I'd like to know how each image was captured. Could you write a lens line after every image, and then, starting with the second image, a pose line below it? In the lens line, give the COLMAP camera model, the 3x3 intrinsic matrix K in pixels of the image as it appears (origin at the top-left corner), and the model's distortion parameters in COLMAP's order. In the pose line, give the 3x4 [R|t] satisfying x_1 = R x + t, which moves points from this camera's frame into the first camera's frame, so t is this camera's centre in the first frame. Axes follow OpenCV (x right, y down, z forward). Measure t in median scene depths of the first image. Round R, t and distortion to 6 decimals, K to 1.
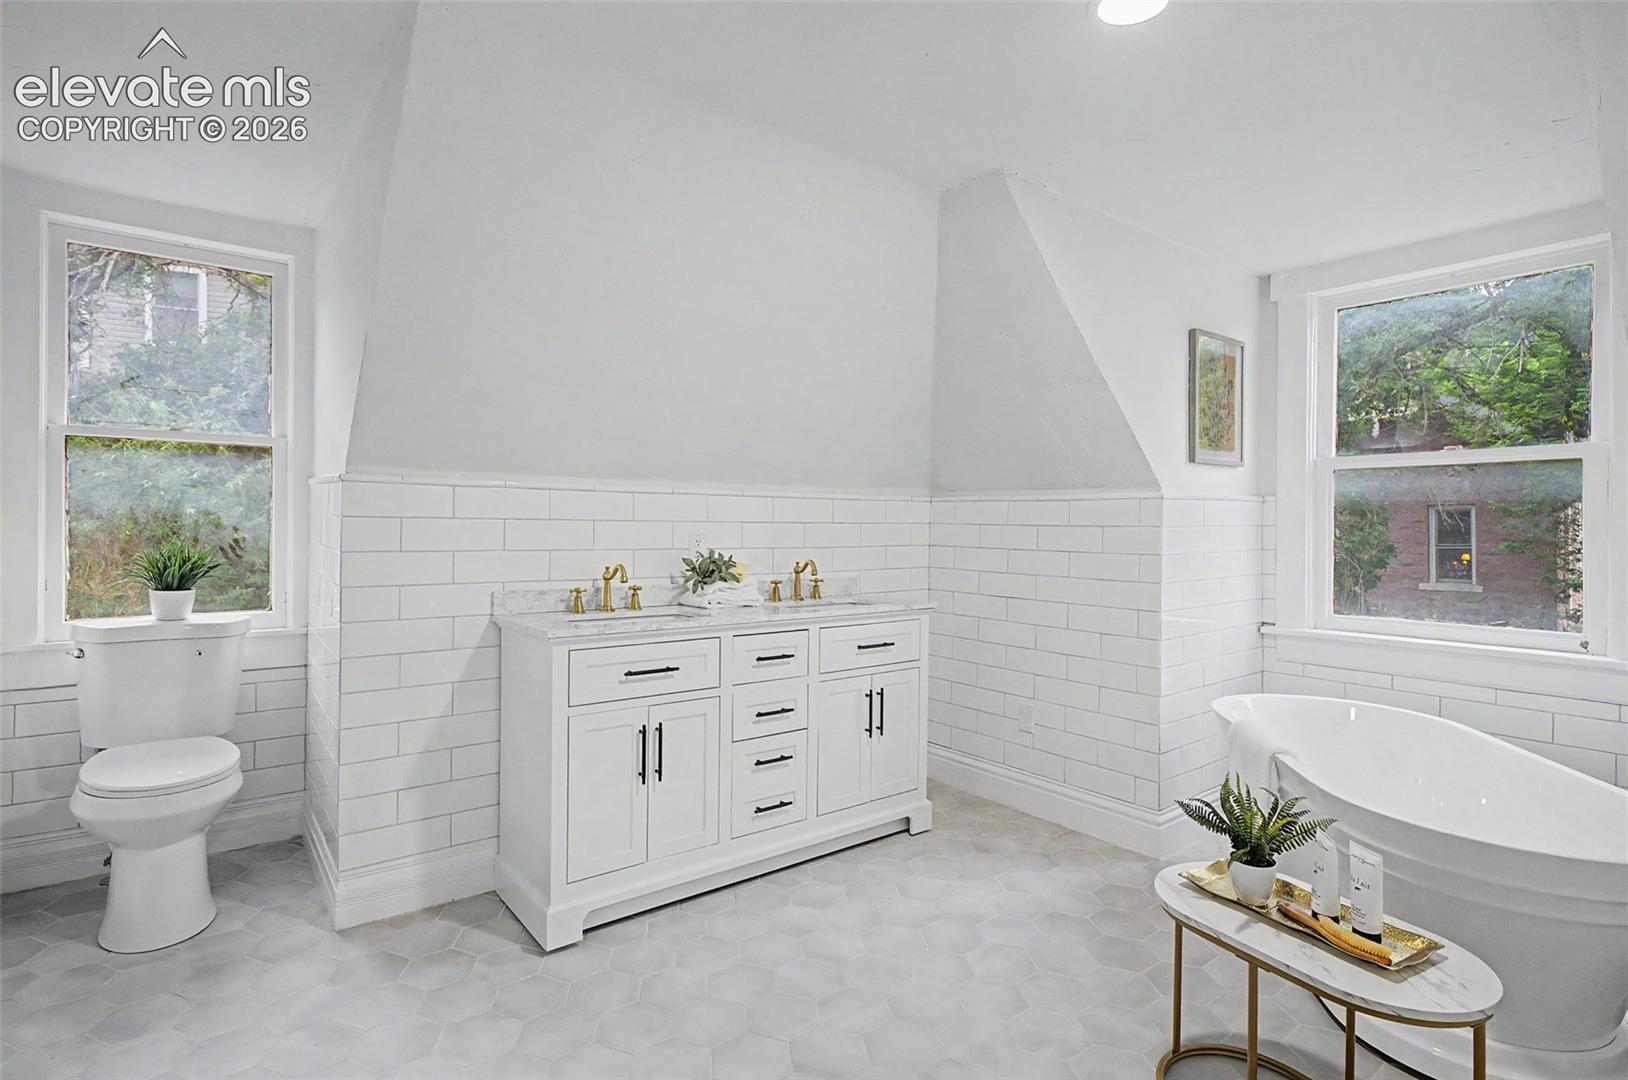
lens RADIAL K [[807.1, 0, 816.1], [0, 807.1, 528.2], [0, 0, 1]] dist [0.004728, -0.002939]
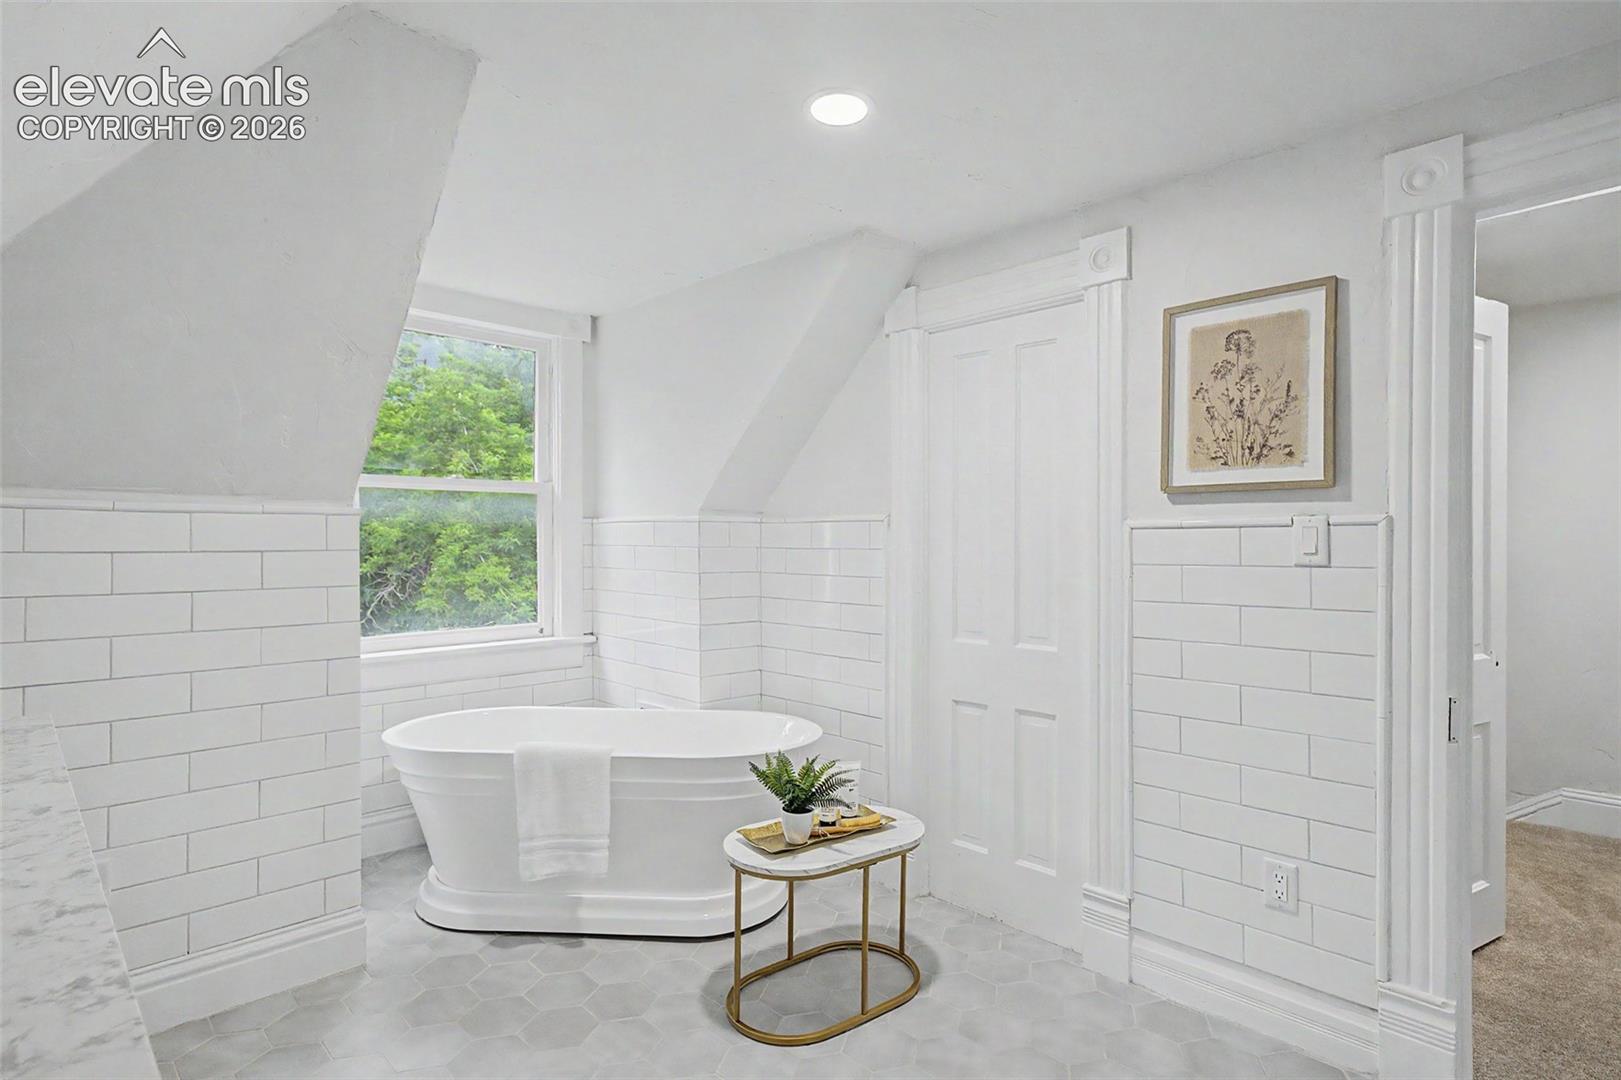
lens RADIAL K [[803.6, 0, 819.3], [0, 803.6, 538.2], [0, 0, 1]] dist [0.004728, -0.002939]
pose [[-0.109835, -0.005207, 0.993936, -0.433949], [0.005661, 0.999967, 0.005864, -0.016490], [-0.993934, 0.006270, -0.109801, 0.653991]]
